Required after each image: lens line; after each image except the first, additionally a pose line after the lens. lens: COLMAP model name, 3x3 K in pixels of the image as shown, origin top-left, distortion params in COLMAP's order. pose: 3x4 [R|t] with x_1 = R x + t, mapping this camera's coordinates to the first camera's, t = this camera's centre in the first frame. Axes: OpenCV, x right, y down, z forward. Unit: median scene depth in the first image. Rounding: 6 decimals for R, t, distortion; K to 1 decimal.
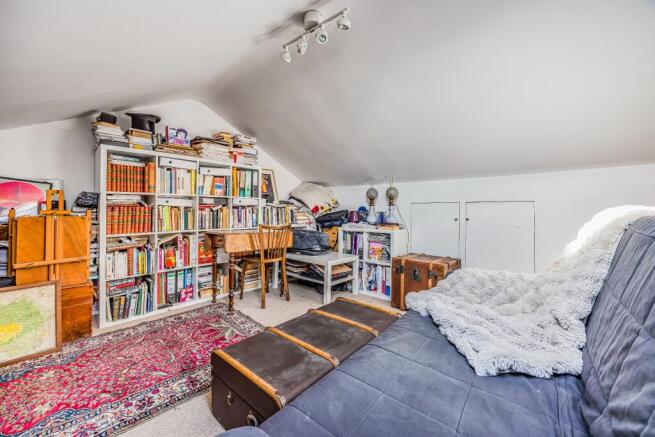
lens RADIAL K [[256.7, 0, 328.1], [0, 256.7, 209.9], [0, 0, 1]] dist [0.000251, 0.000023]
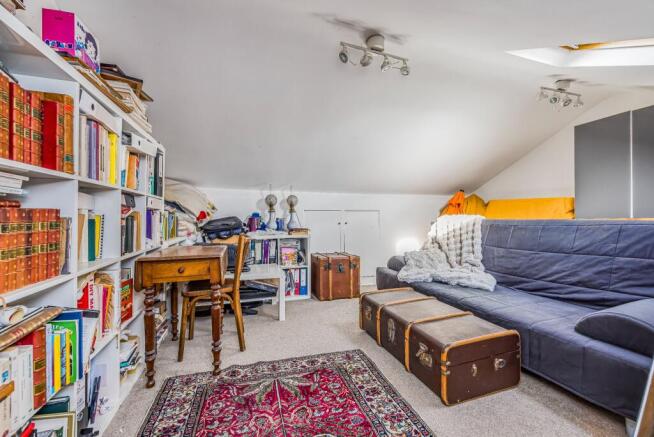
lens RADIAL K [[256.8, 0, 329.6], [0, 256.8, 219.2], [0, 0, 1]] dist [0.002018, 0.000207]
pose [[0.498728, -0.011603, 0.866681, -0.605637], [-0.000237, 0.999909, 0.013523, -0.002156], [-0.866759, -0.006950, 0.498679, 0.334296]]
